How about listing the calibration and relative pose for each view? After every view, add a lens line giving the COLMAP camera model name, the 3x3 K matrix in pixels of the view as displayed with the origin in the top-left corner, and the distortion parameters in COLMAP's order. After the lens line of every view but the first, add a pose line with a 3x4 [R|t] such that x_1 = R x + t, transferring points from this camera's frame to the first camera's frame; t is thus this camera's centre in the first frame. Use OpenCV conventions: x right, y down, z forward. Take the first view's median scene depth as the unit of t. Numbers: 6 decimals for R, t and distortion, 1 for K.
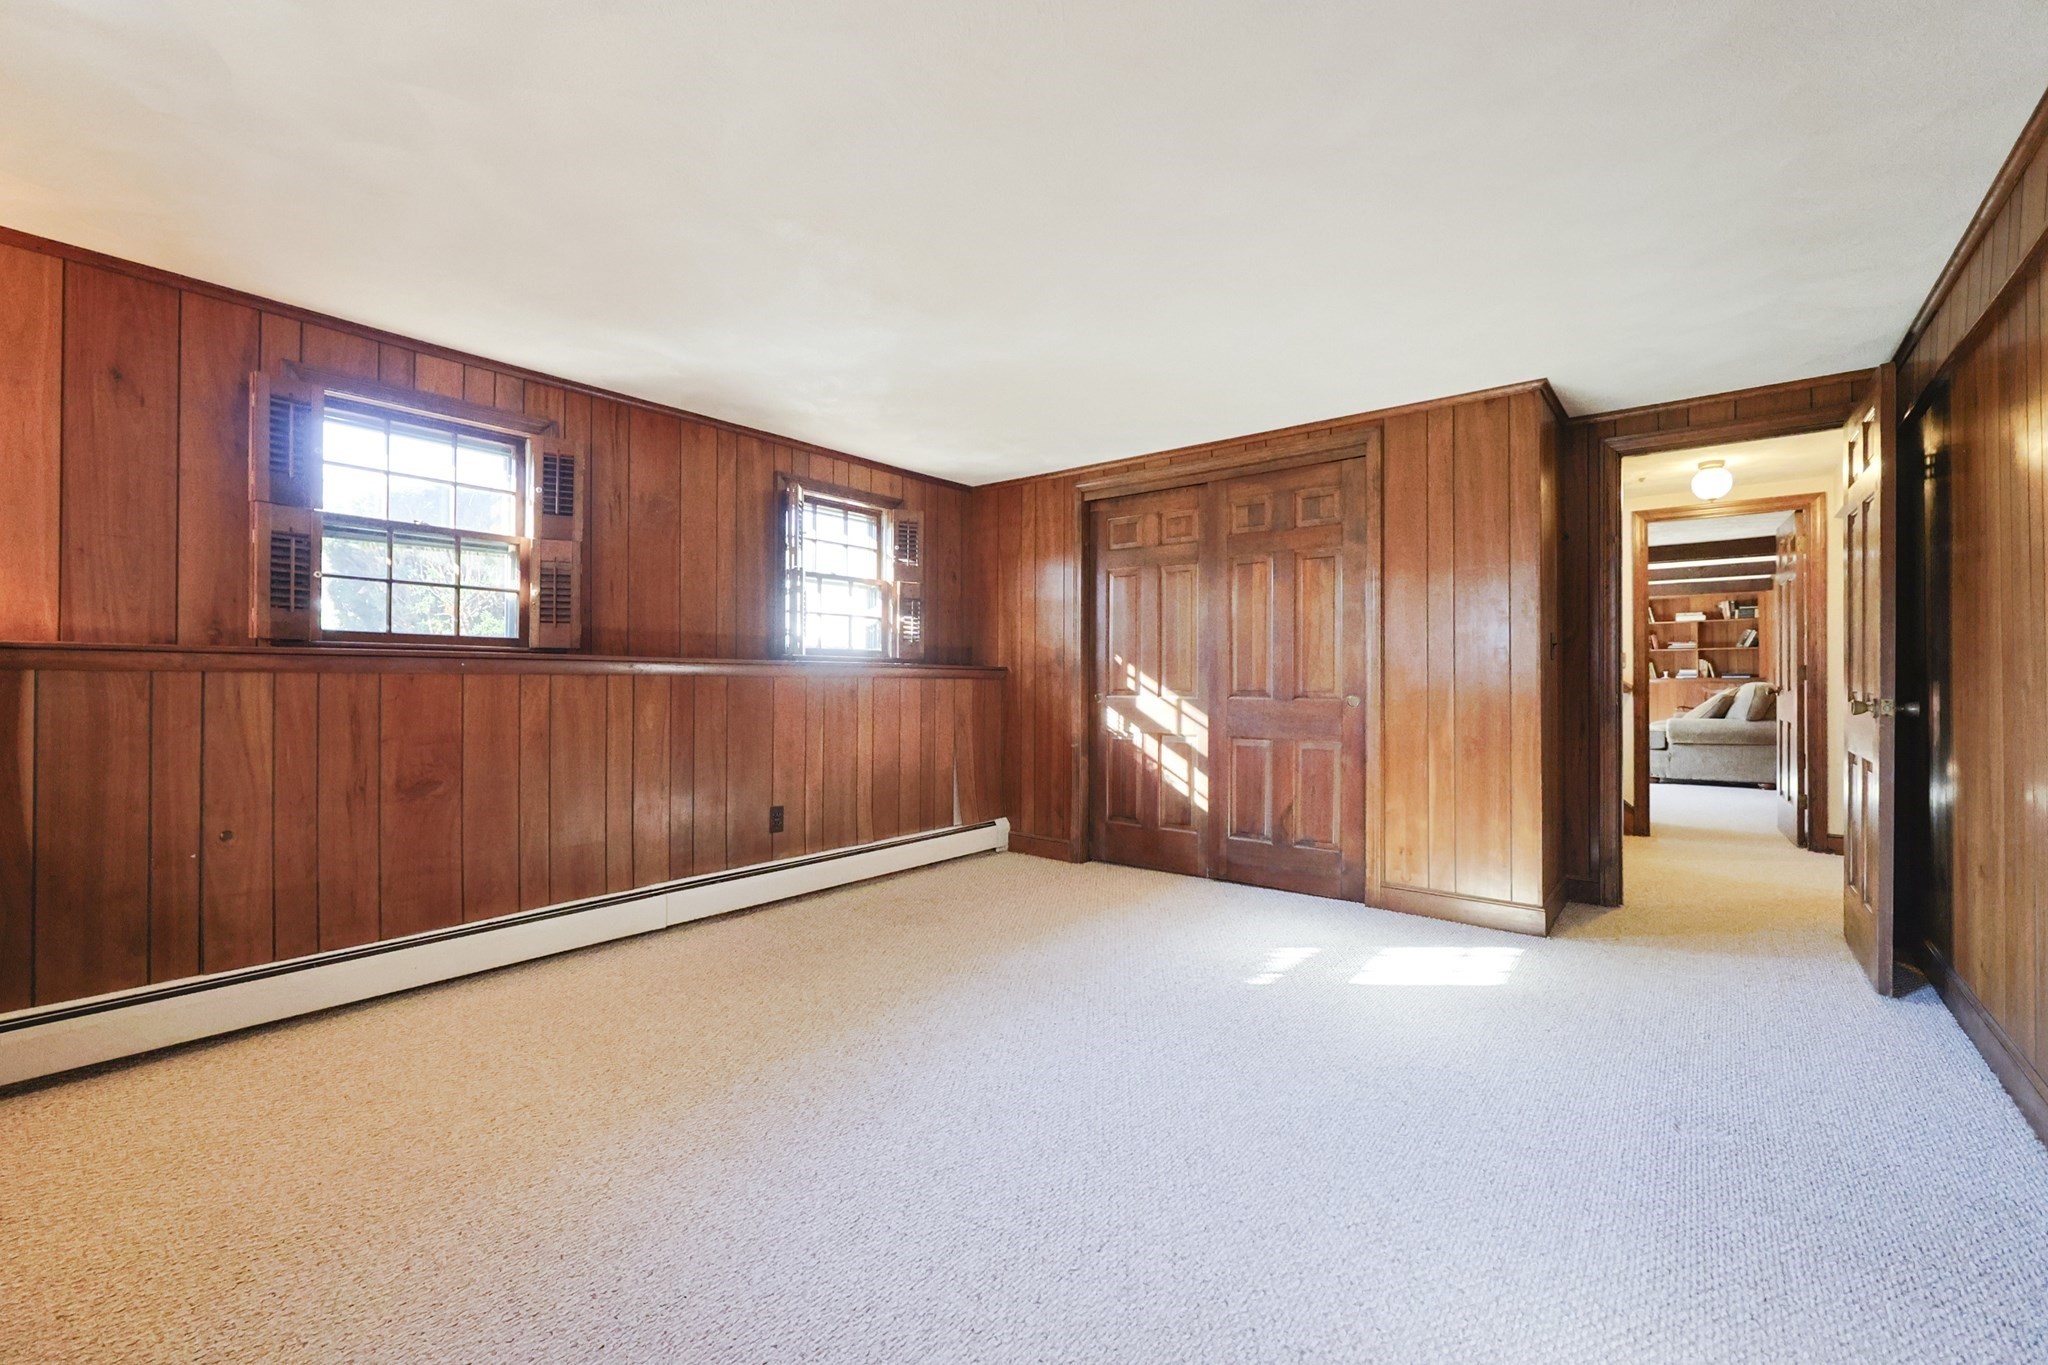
lens RADIAL K [[871.2, 0, 1029.8], [0, 871.2, 669.2], [0, 0, 1]] dist [-0.000214, 0.000092]
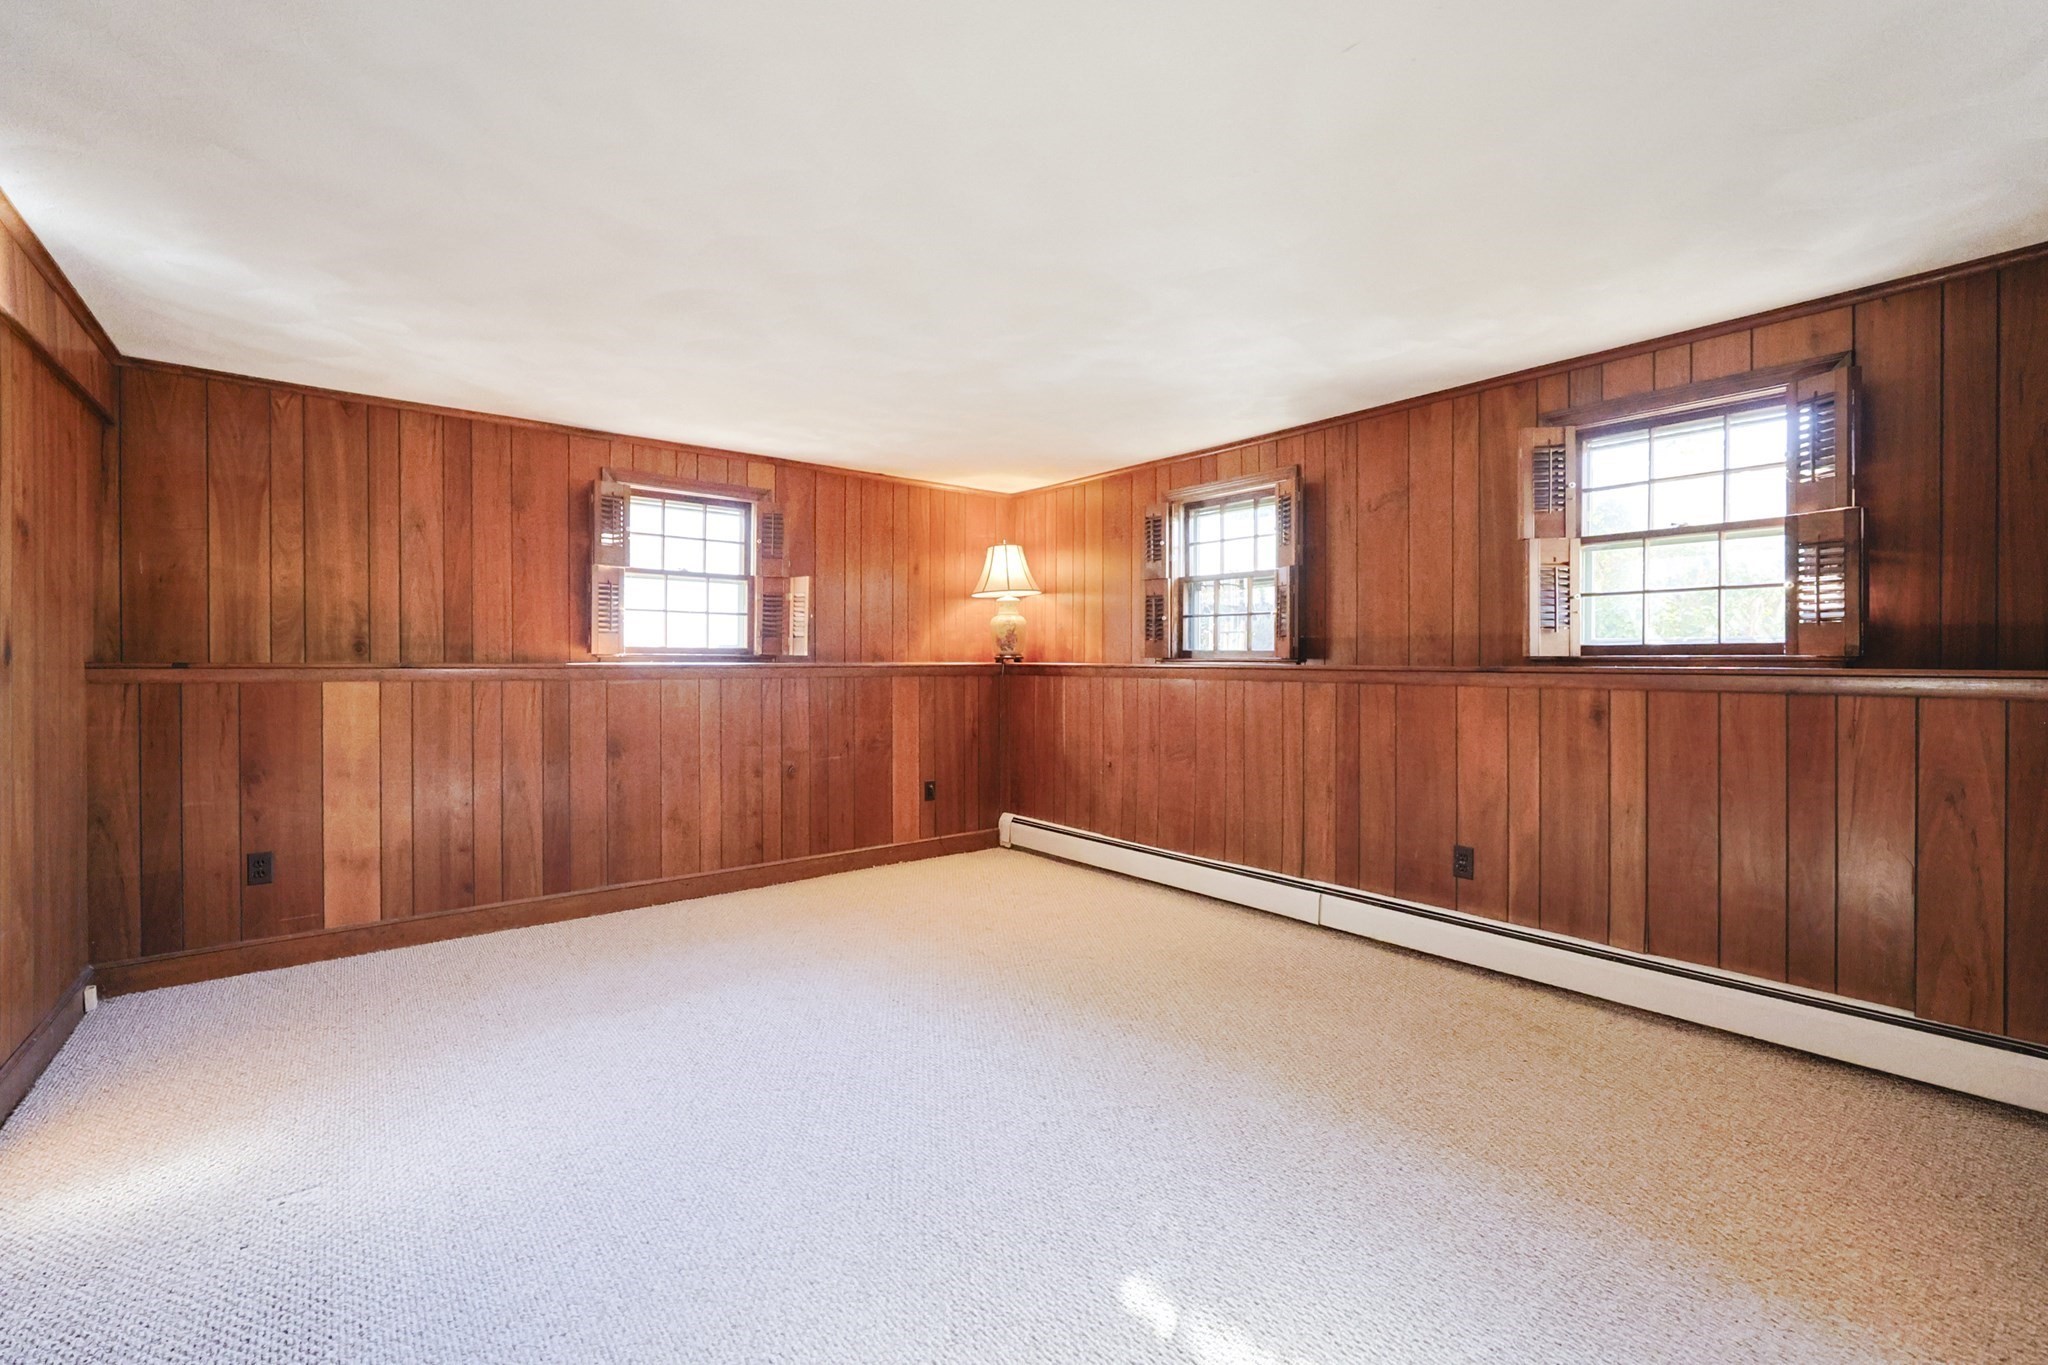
lens RADIAL K [[844.3, 0, 1030.1], [0, 844.3, 679.3], [0, 0, 1]] dist [-0.001147, -0.000002]
pose [[-0.212798, 0.005587, -0.977080, 0.532142], [-0.000473, 0.999983, 0.005821, -0.001342], [0.977096, 0.001701, -0.212792, 0.735720]]
